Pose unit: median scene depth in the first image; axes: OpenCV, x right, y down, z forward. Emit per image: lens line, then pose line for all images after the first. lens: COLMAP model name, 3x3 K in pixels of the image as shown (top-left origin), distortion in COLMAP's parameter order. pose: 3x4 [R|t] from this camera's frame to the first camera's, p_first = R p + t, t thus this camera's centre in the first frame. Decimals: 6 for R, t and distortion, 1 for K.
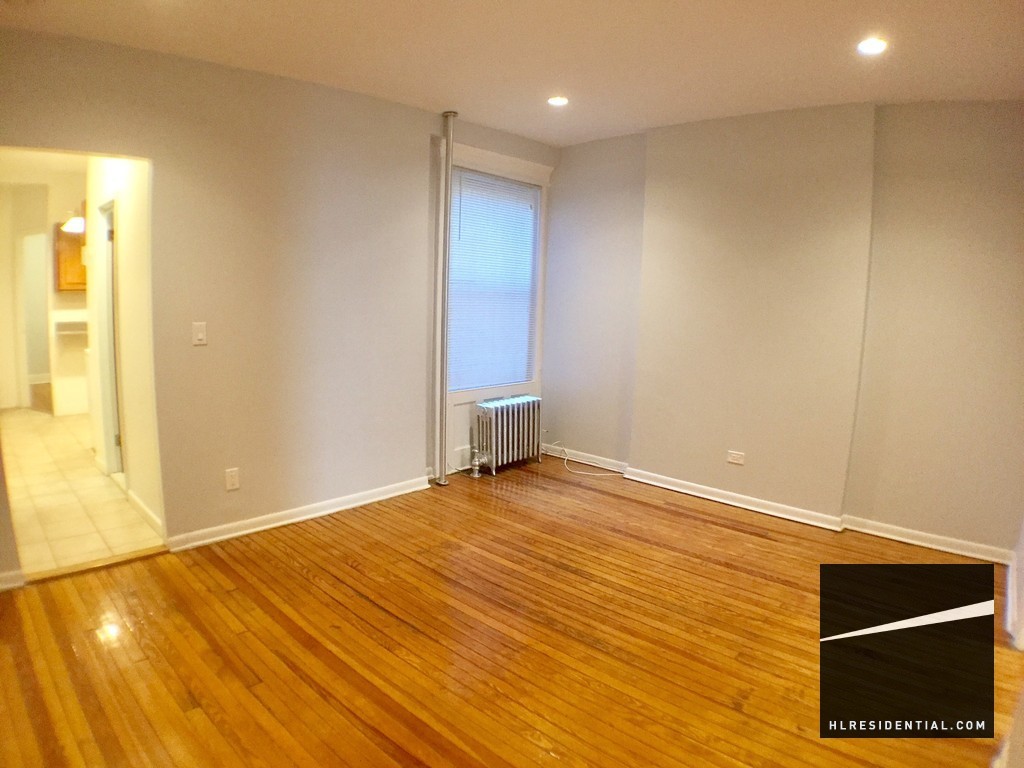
lens RADIAL K [[602.6, 0, 507.6], [0, 602.6, 383.5], [0, 0, 1]] dist [-0.188828, 0.036942]
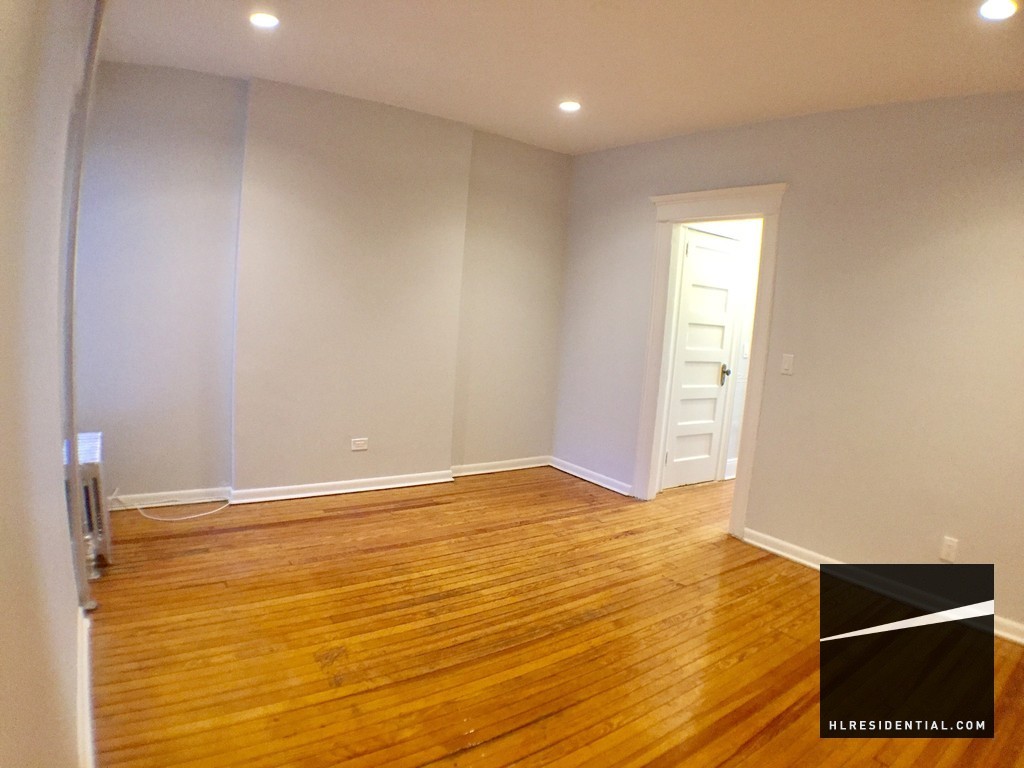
lens RADIAL K [[602.6, 0, 507.6], [0, 602.6, 383.5], [0, 0, 1]] dist [-0.188828, 0.036942]
pose [[0.211927, -0.144193, 0.966590, -0.642376], [0.081752, 0.988205, 0.129493, -0.107490], [-0.973860, 0.051577, 0.221215, 0.631678]]
